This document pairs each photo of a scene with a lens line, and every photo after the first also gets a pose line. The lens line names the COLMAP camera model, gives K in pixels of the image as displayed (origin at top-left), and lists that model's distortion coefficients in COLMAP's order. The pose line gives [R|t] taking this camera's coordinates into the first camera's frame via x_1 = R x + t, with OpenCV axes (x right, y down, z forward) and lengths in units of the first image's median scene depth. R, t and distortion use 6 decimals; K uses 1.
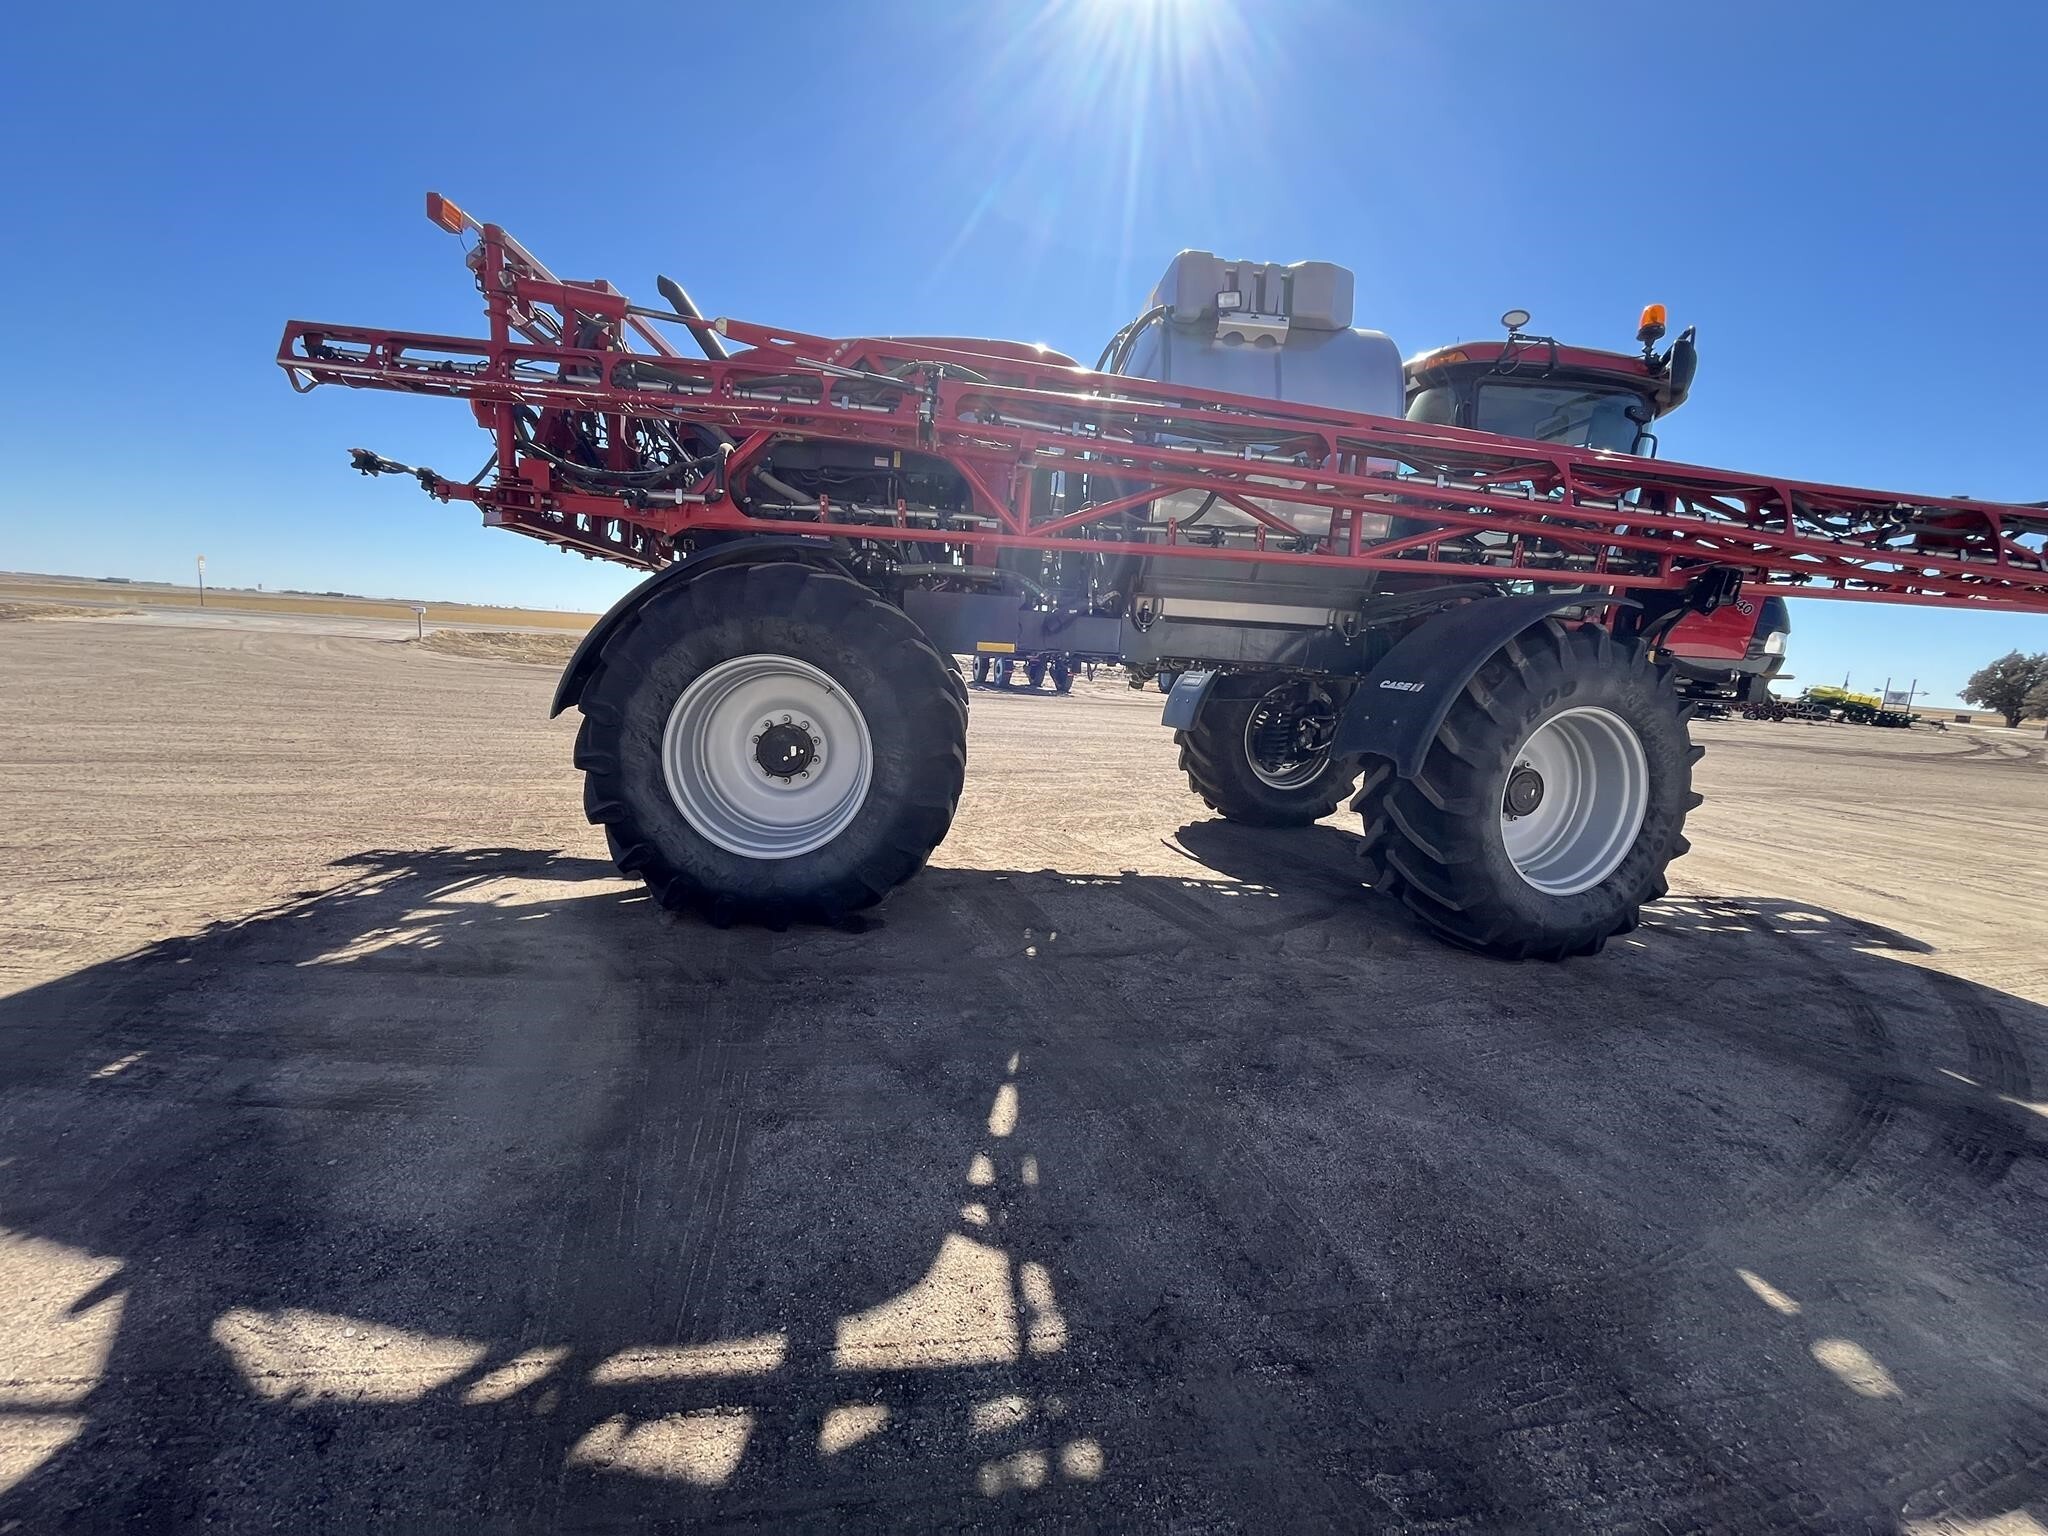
lens RADIAL K [[828.5, 0, 1019.1], [0, 828.5, 771.0], [0, 0, 1]] dist [-0.001962, -0.000031]
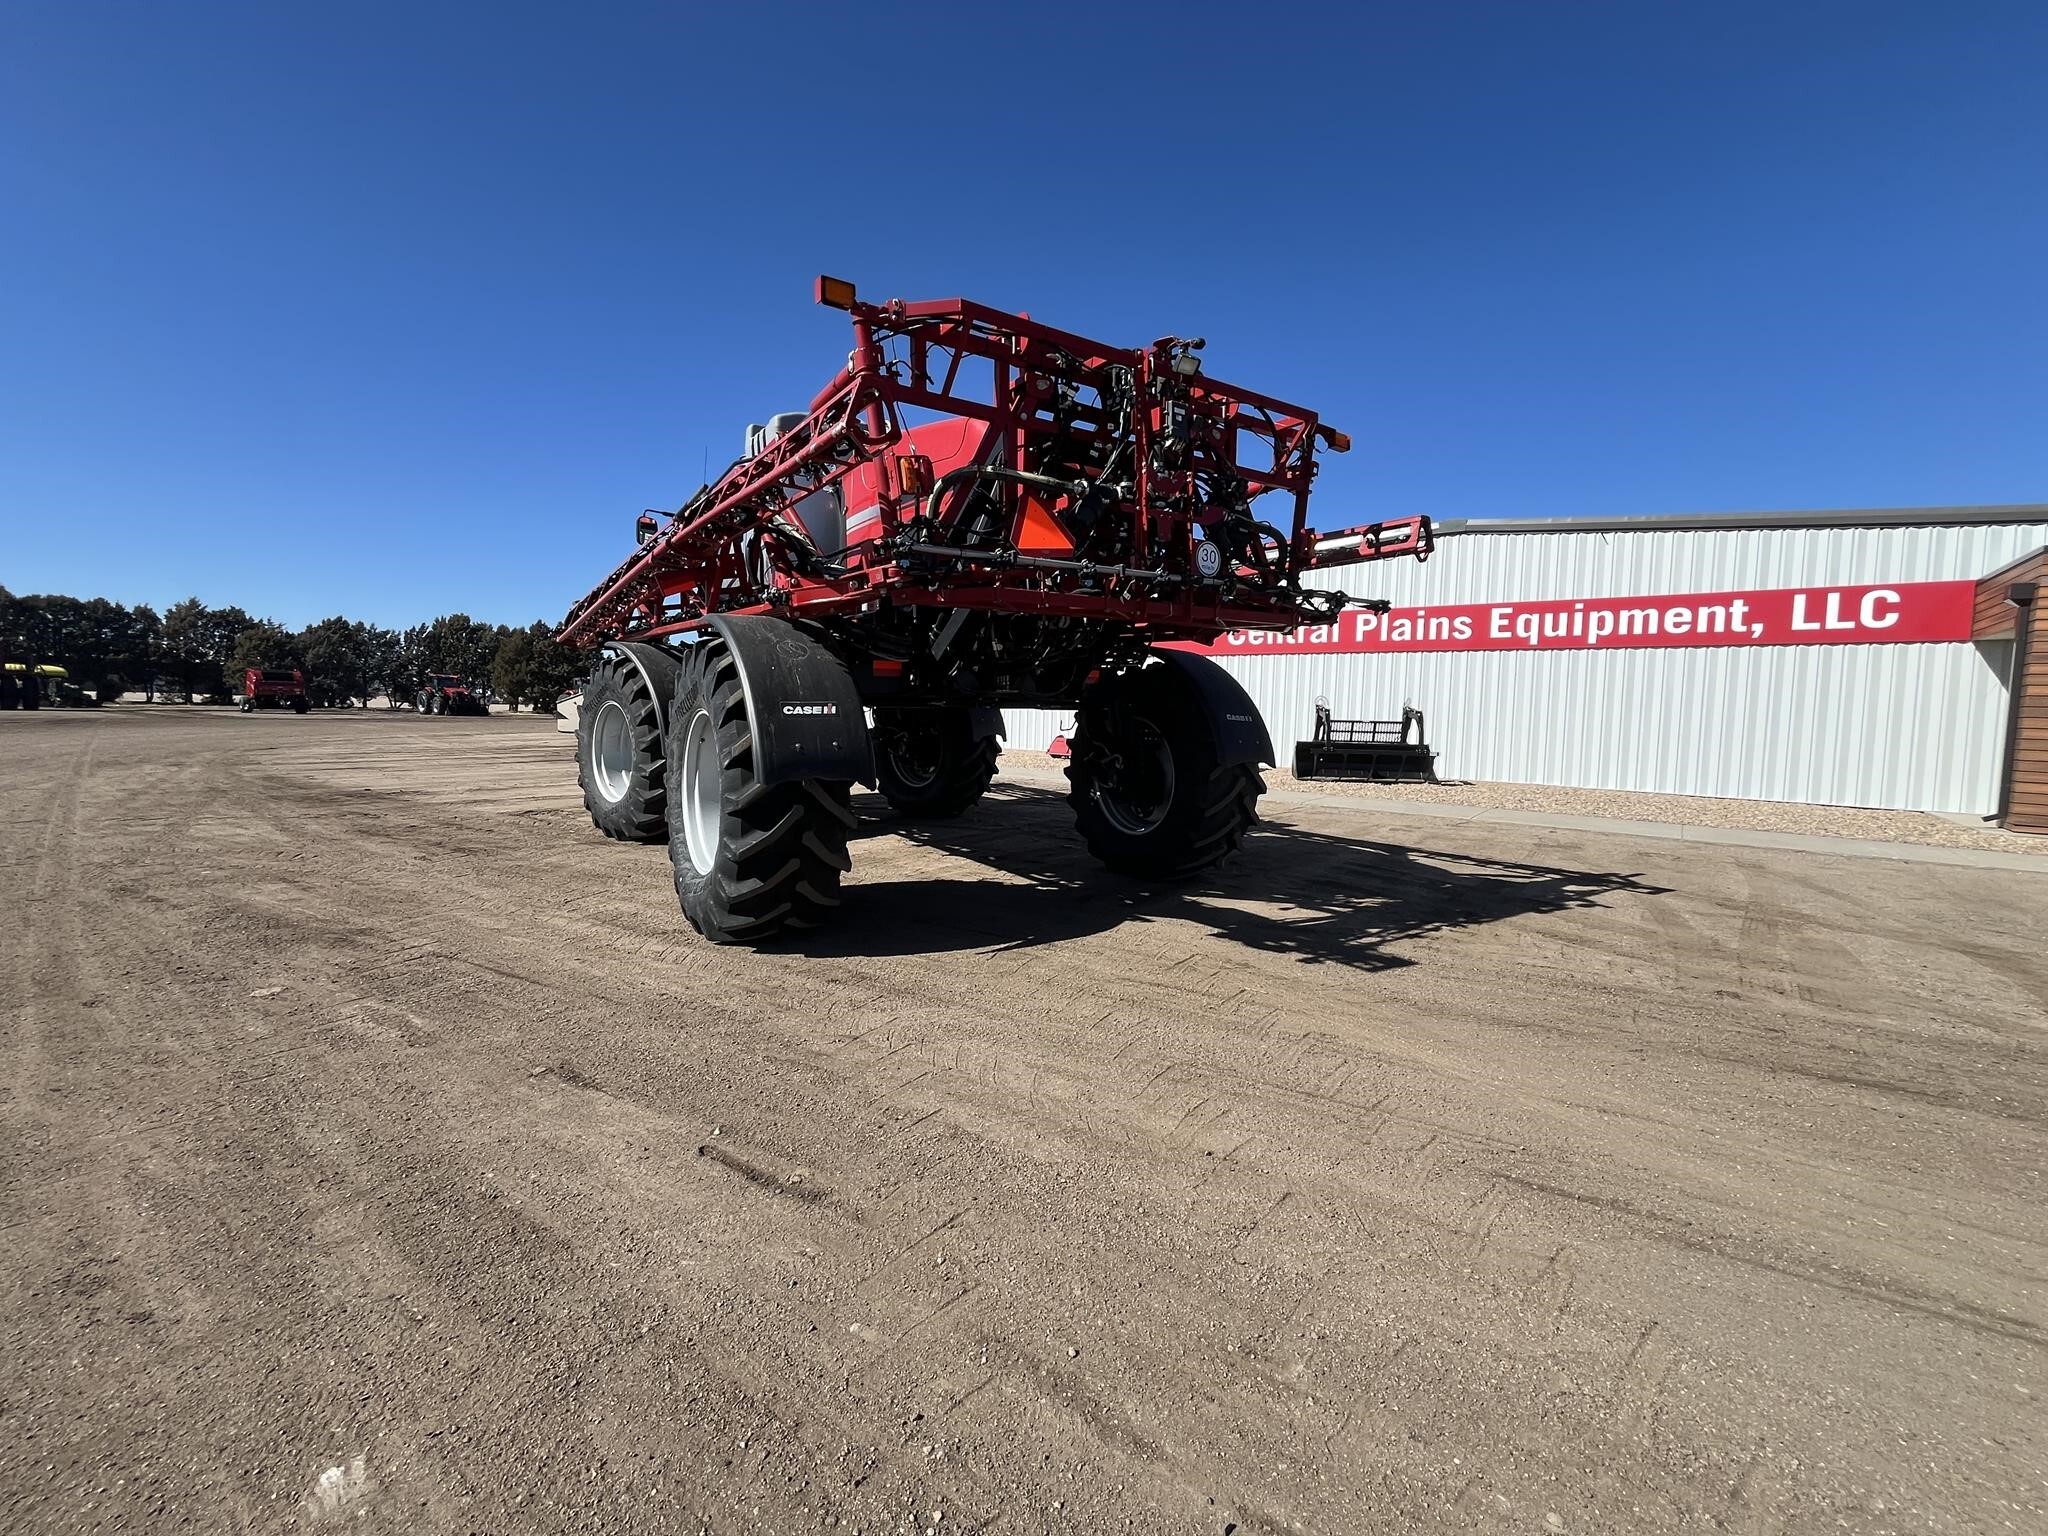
lens RADIAL K [[828.5, 0, 1021.8], [0, 828.5, 772.5], [0, 0, 1]] dist [-0.001962, -0.000031]
pose [[-0.512235, -0.148660, 0.845881, -1.713627], [0.060251, 0.976259, 0.208059, -0.427992], [-0.856729, 0.157540, -0.491117, 2.268523]]
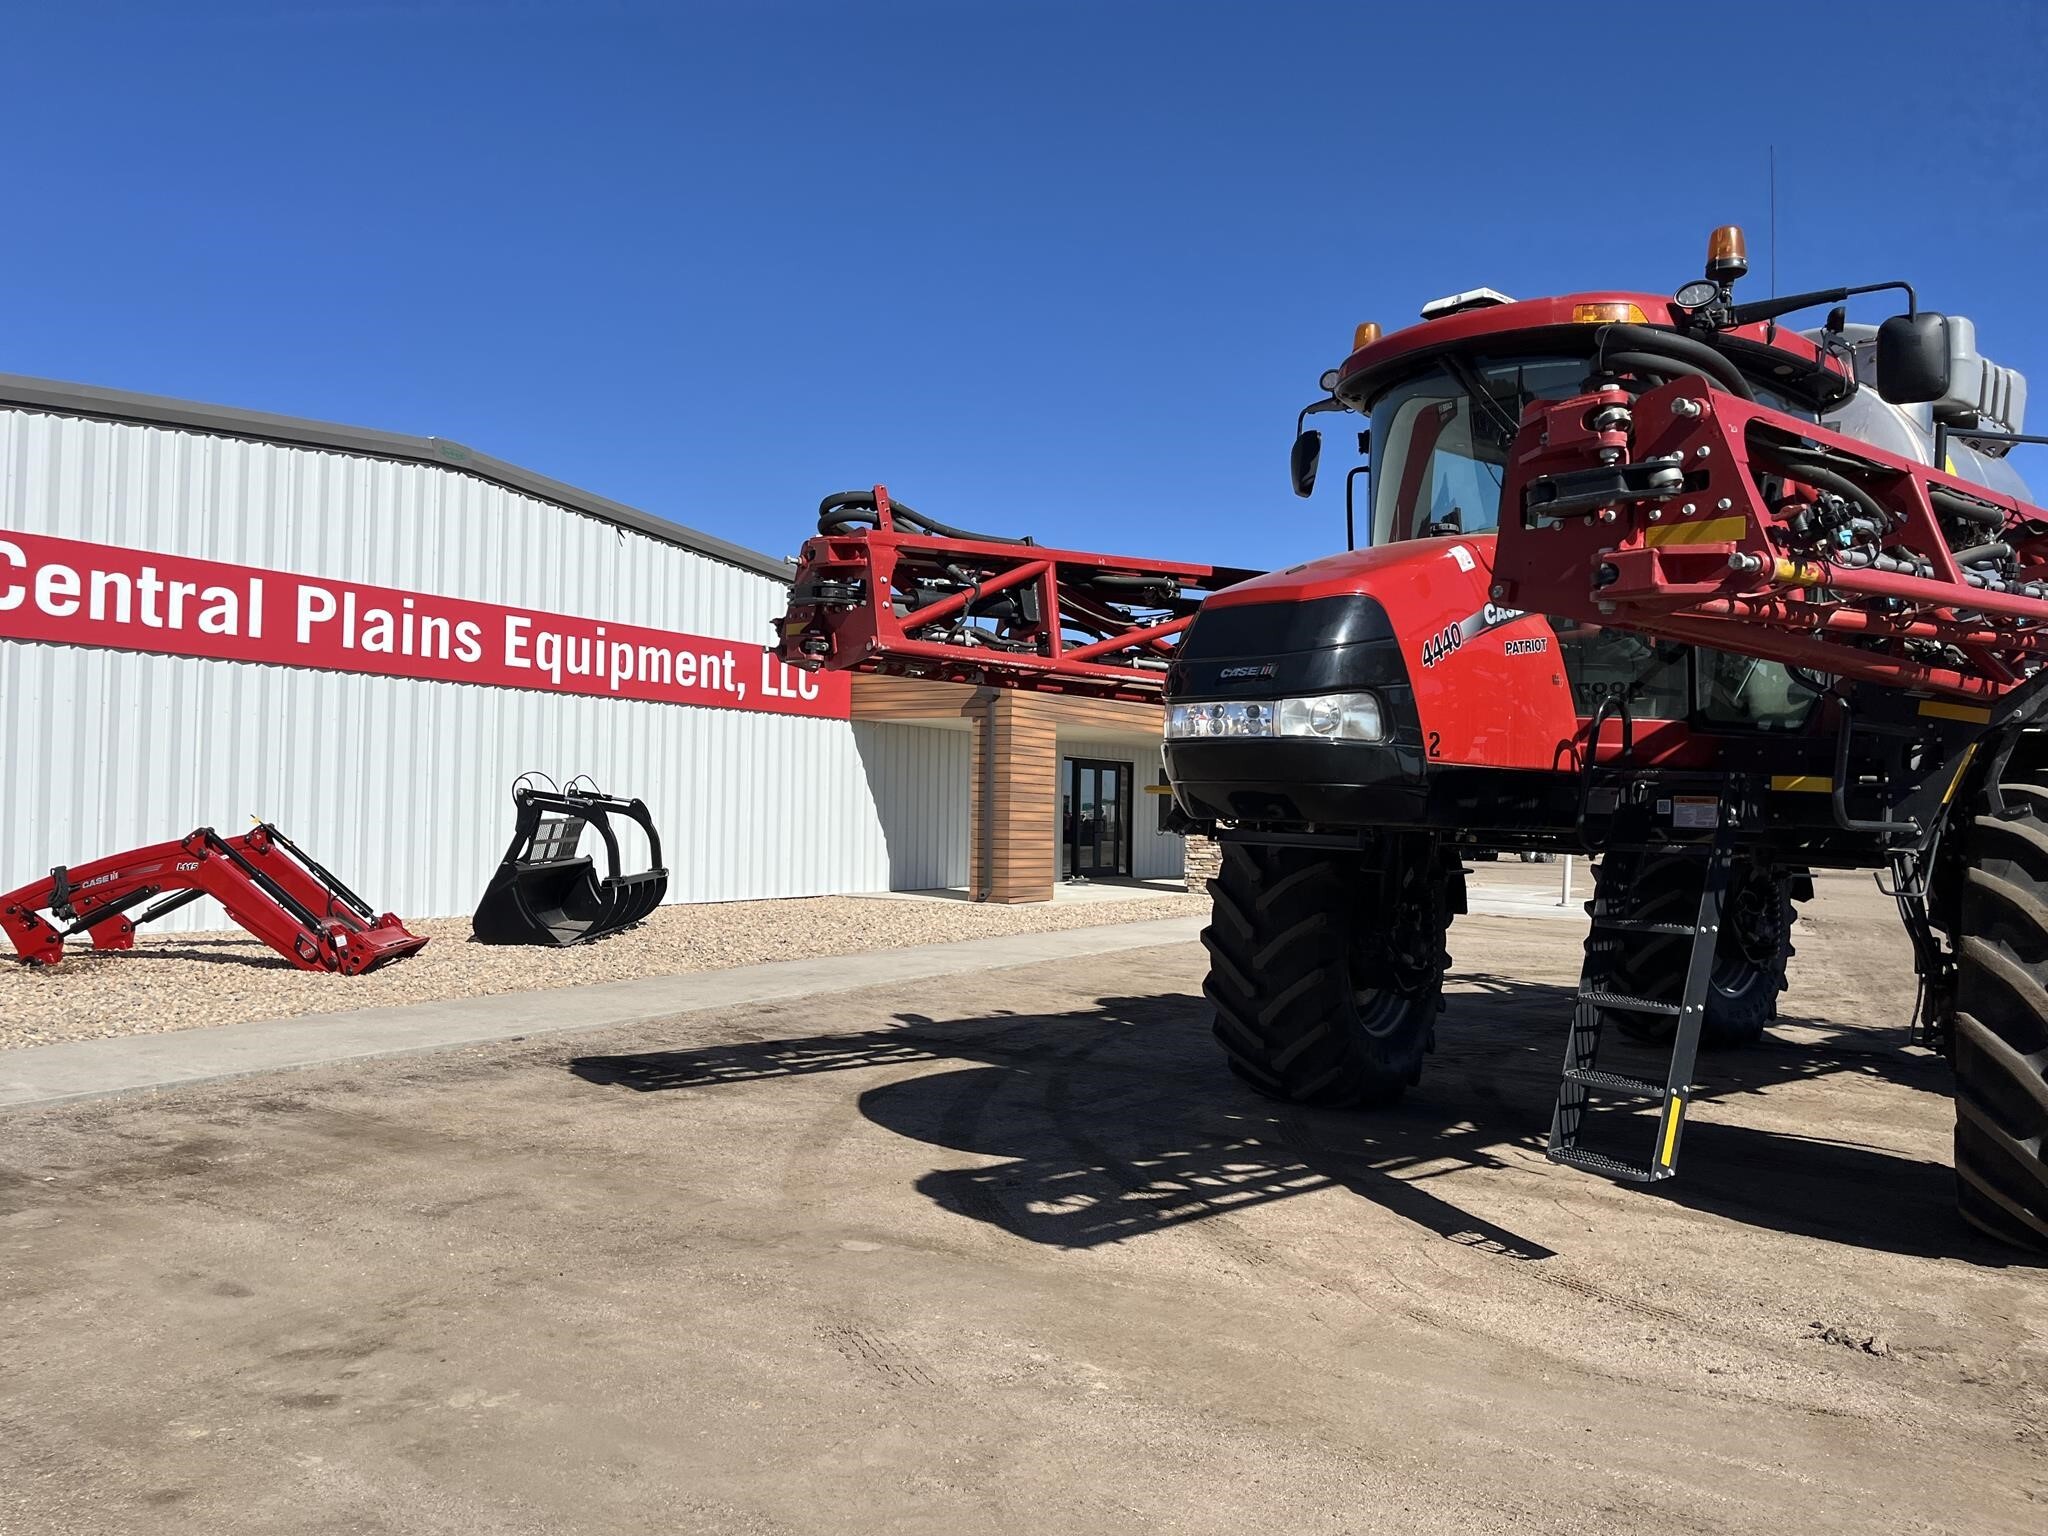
lens RADIAL K [[1548.0, 0, 1005.1], [0, 1548.0, 764.2], [0, 0, 1]] dist [0.073524, -0.094196]
pose [[-0.796745, -0.104008, -0.595298, 2.426116], [-0.163685, 0.985397, 0.046912, -0.238317], [0.581726, 0.134818, -0.802134, 2.642098]]
